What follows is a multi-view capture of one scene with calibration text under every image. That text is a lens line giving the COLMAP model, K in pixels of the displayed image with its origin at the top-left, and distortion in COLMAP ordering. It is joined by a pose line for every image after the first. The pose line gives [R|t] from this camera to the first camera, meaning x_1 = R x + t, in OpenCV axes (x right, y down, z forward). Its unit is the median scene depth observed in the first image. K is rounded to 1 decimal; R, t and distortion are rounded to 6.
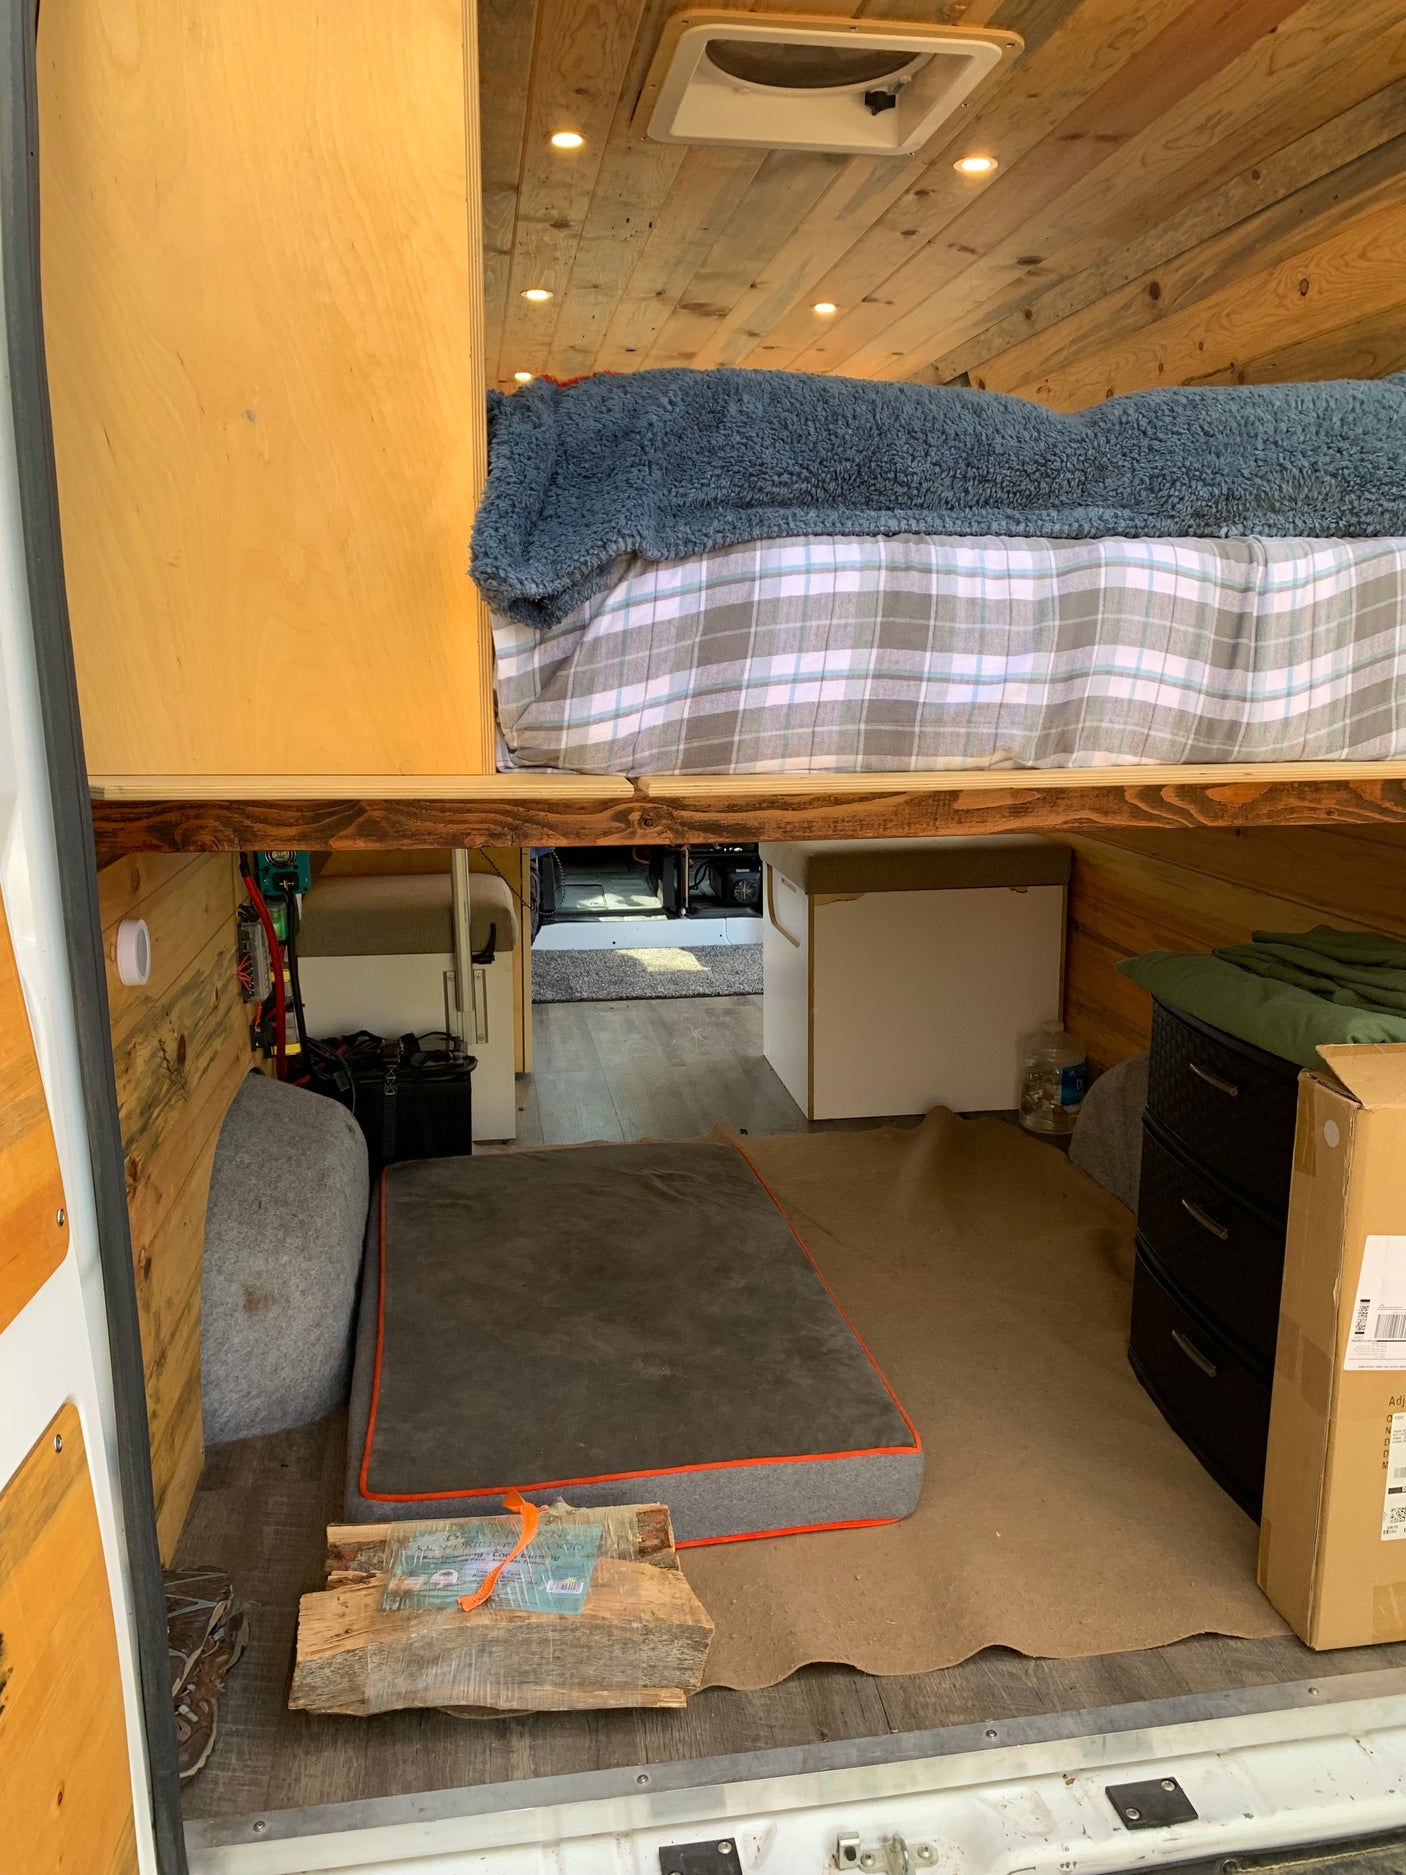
lens RADIAL K [[1435.7, 0, 701.8], [0, 1435.7, 948.8], [0, 0, 1]] dist [0.050366, -0.061986]
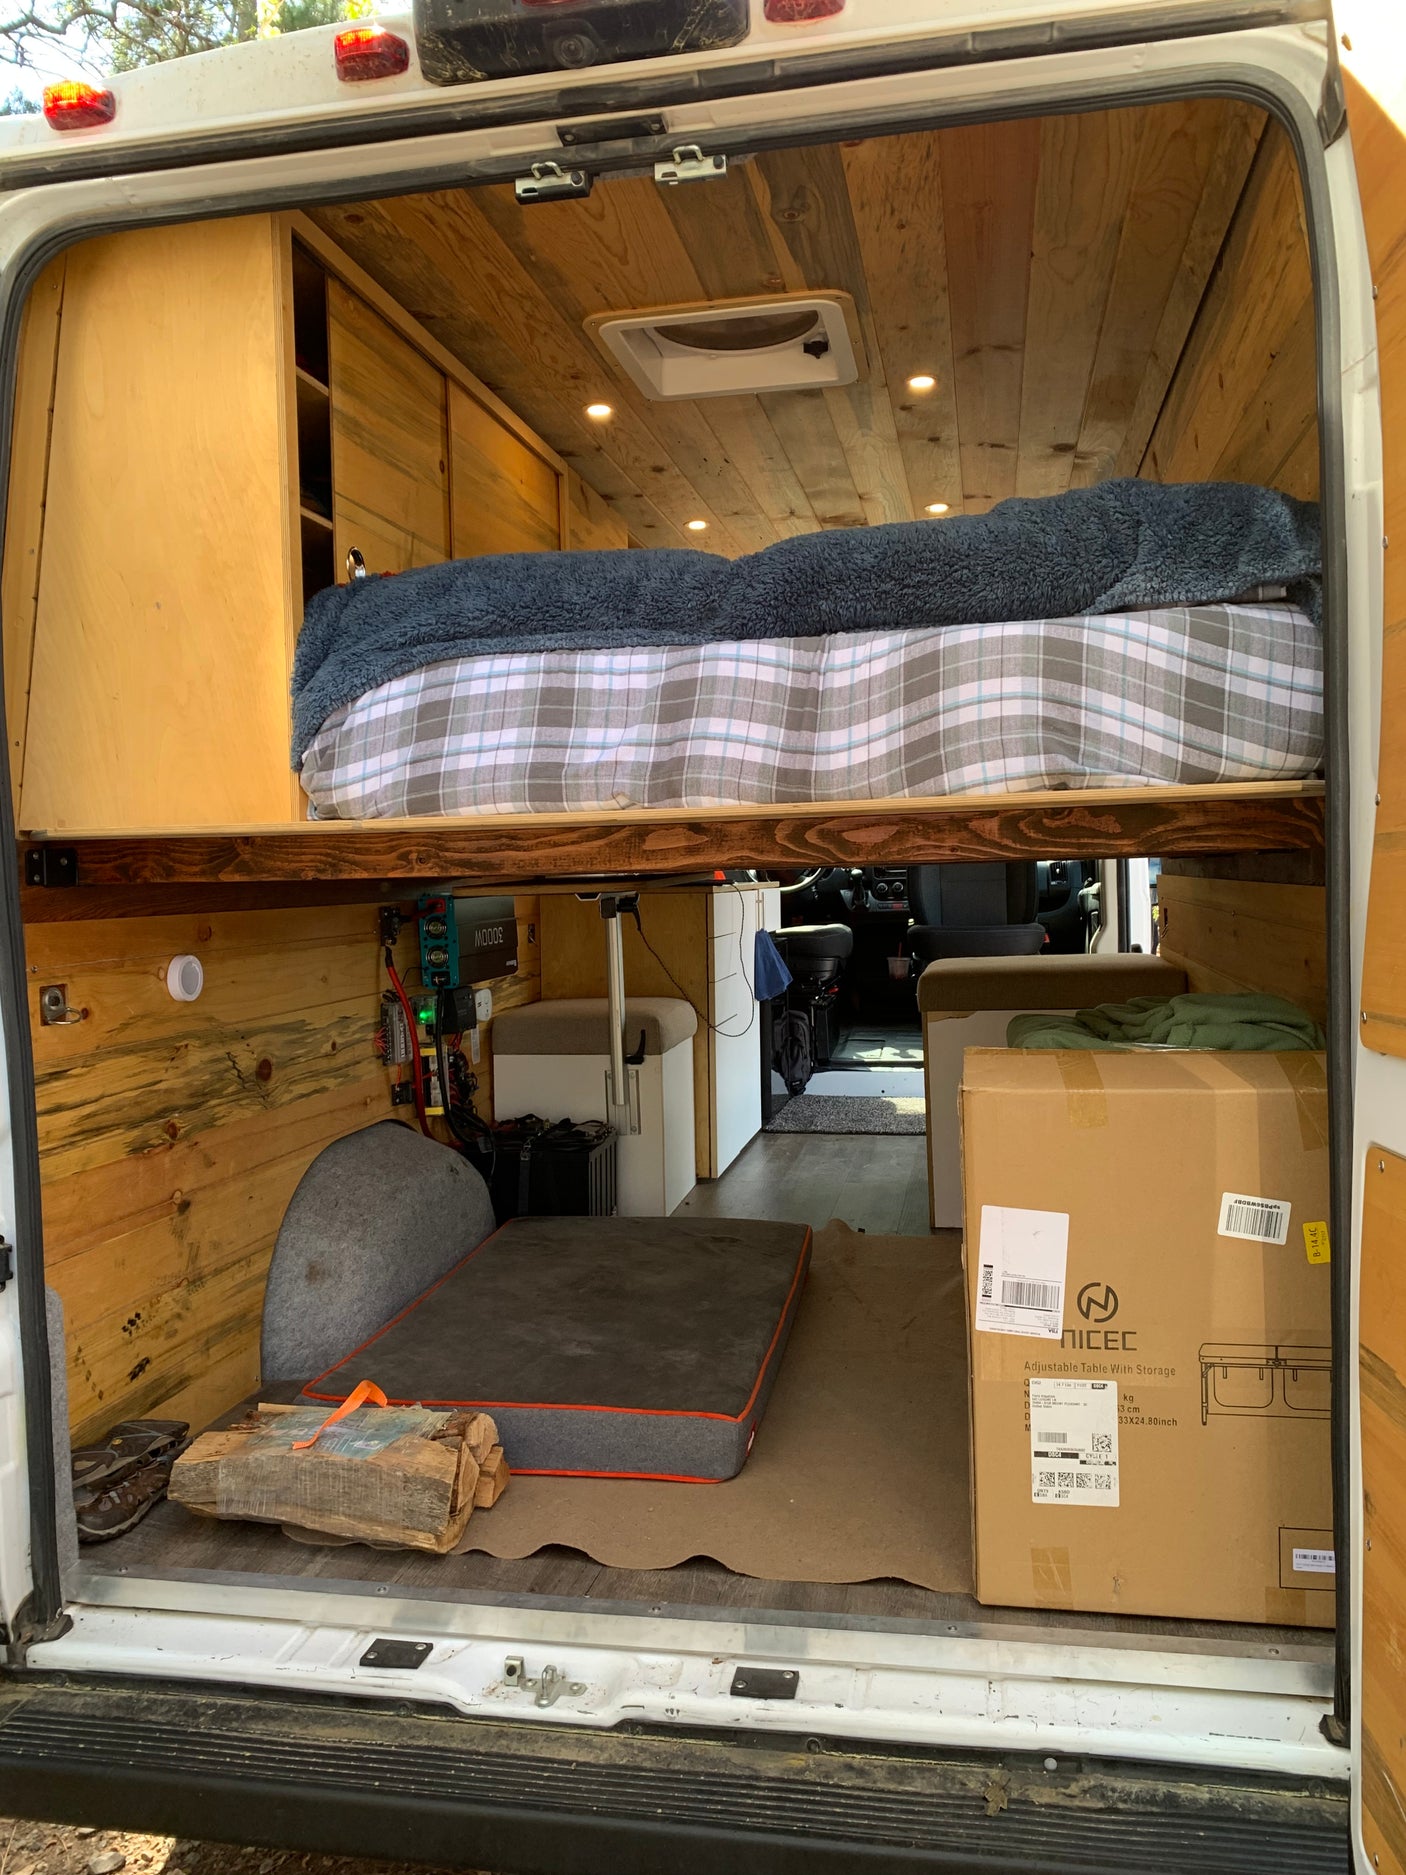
lens RADIAL K [[1433.0, 0, 703.0], [0, 1433.0, 937.5], [0, 0, 1]] dist [0.102339, -0.207034]
pose [[0.936301, -0.008513, -0.351095, 0.724577], [-0.047153, 0.987607, -0.149694, 0.186663], [0.348018, 0.156714, 0.924297, -0.200374]]
